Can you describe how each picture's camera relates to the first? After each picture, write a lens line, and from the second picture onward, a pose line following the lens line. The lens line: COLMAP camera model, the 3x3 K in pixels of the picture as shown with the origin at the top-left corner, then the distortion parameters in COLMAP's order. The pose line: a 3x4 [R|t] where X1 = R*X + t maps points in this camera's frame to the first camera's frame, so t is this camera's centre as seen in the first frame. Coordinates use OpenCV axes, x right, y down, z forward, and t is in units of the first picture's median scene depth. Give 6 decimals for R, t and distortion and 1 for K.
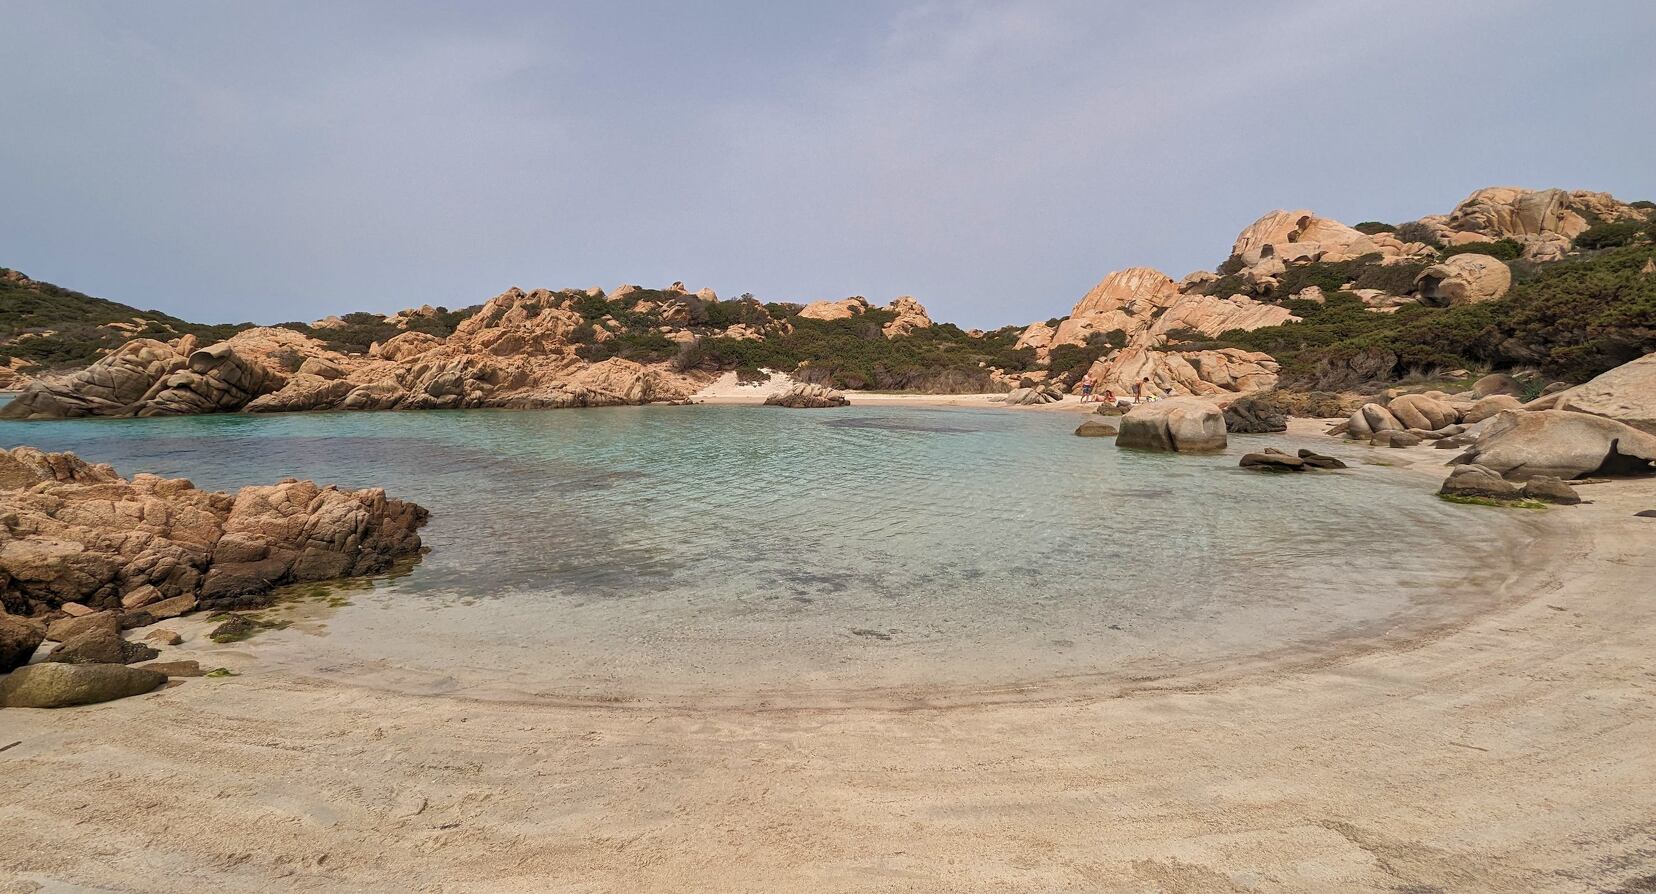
lens RADIAL K [[792.2, 0, 825.5], [0, 792.2, 478.1], [0, 0, 1]] dist [0.000872, 0.000402]
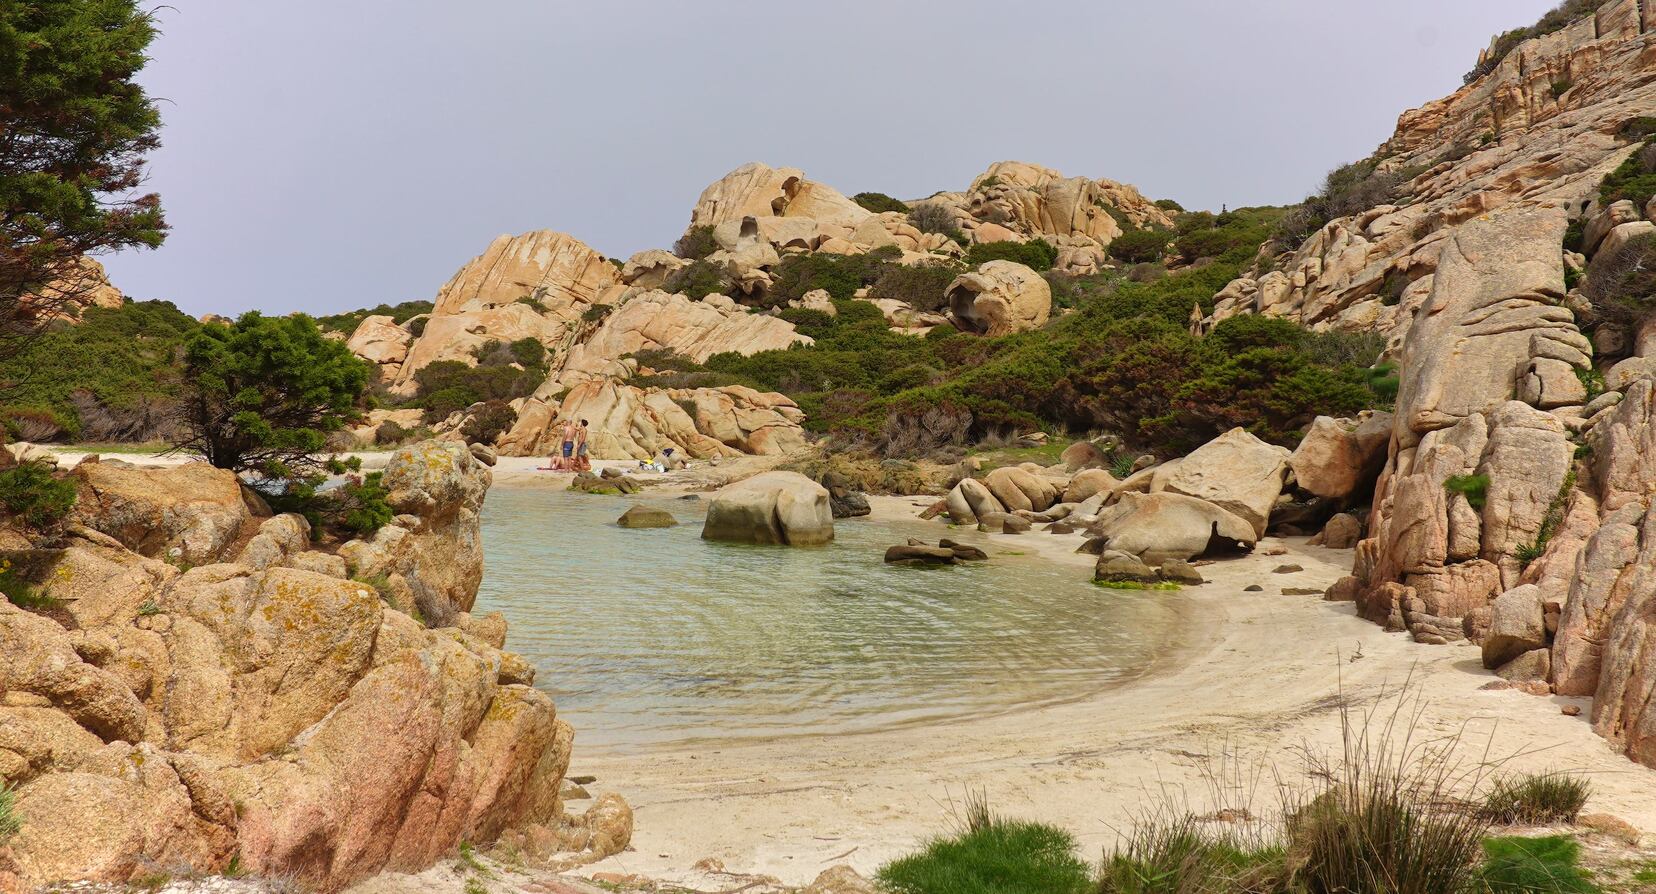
lens RADIAL K [[1558.5, 0, 826.7], [0, 1558.5, 401.0], [0, 0, 1]] dist [0.108240, 0.016695]
pose [[0.838539, 0.021201, 0.544428, -0.089578], [0.050846, 0.991837, -0.116938, 0.001387], [-0.542463, 0.125739, 0.830616, -0.072963]]
